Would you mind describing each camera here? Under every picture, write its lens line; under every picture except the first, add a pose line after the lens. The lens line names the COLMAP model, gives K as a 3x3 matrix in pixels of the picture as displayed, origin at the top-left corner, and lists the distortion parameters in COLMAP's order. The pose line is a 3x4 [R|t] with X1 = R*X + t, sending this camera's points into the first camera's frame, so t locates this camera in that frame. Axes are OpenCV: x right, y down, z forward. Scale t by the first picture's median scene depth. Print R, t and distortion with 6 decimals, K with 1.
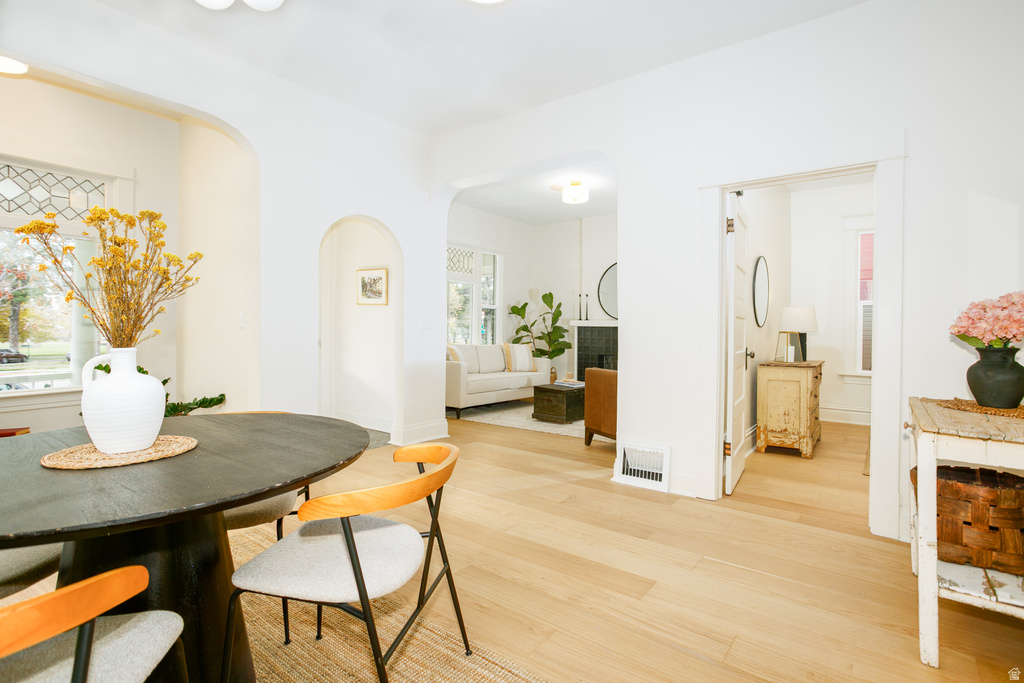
lens RADIAL K [[499.0, 0, 514.2], [0, 499.0, 325.3], [0, 0, 1]] dist [-0.040915, 0.000810]
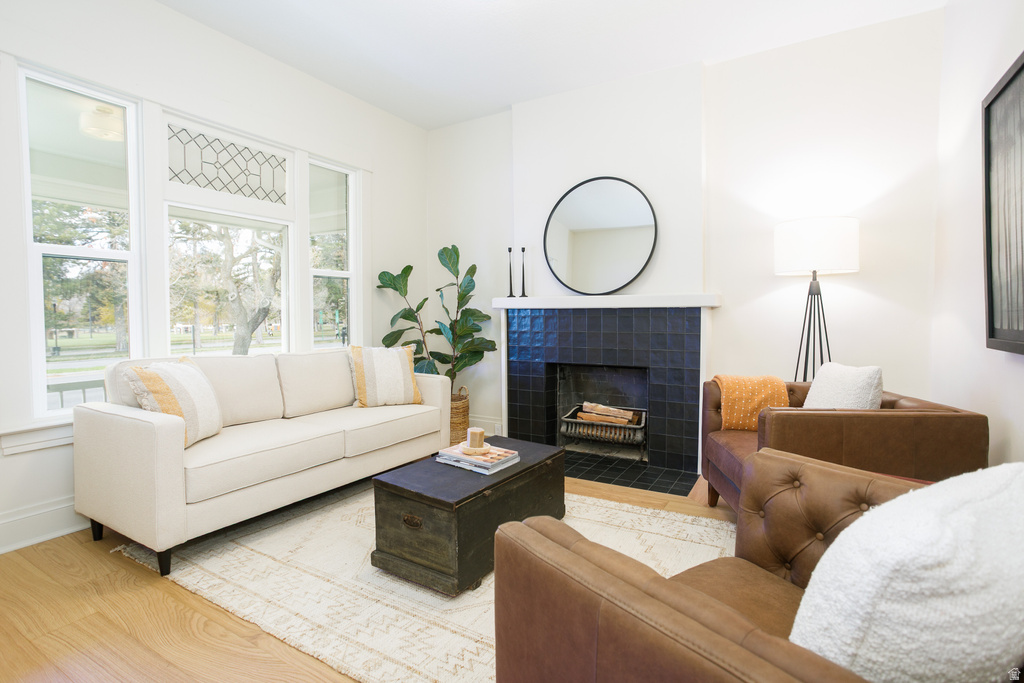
lens RADIAL K [[499.0, 0, 514.2], [0, 499.0, 325.3], [0, 0, 1]] dist [-0.040915, 0.000810]
pose [[0.993533, -0.021950, 0.111400, 0.075853], [0.018394, 0.999291, 0.032846, 0.002435], [-0.112042, -0.030585, 0.993233, 0.472924]]
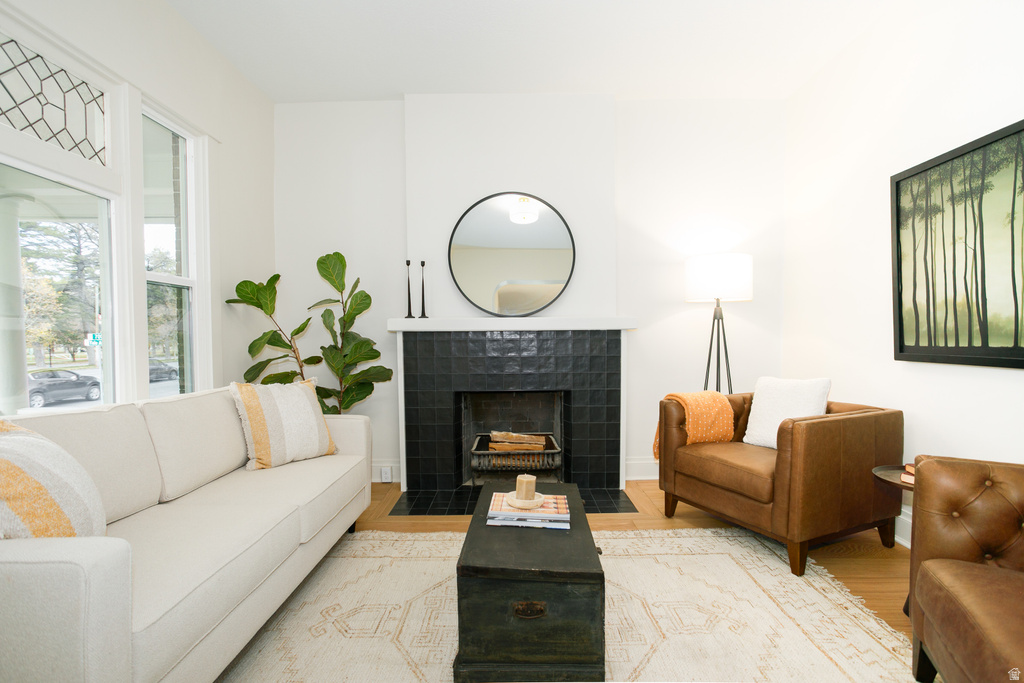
lens RADIAL K [[497.8, 0, 512.4], [0, 497.8, 351.2], [0, 0, 1]] dist [-0.042898, 0.020085]
pose [[0.802230, -0.040317, 0.595653, -0.062482], [0.016082, 0.998814, 0.045946, 0.000863], [-0.596799, -0.027280, 0.801927, 0.578323]]
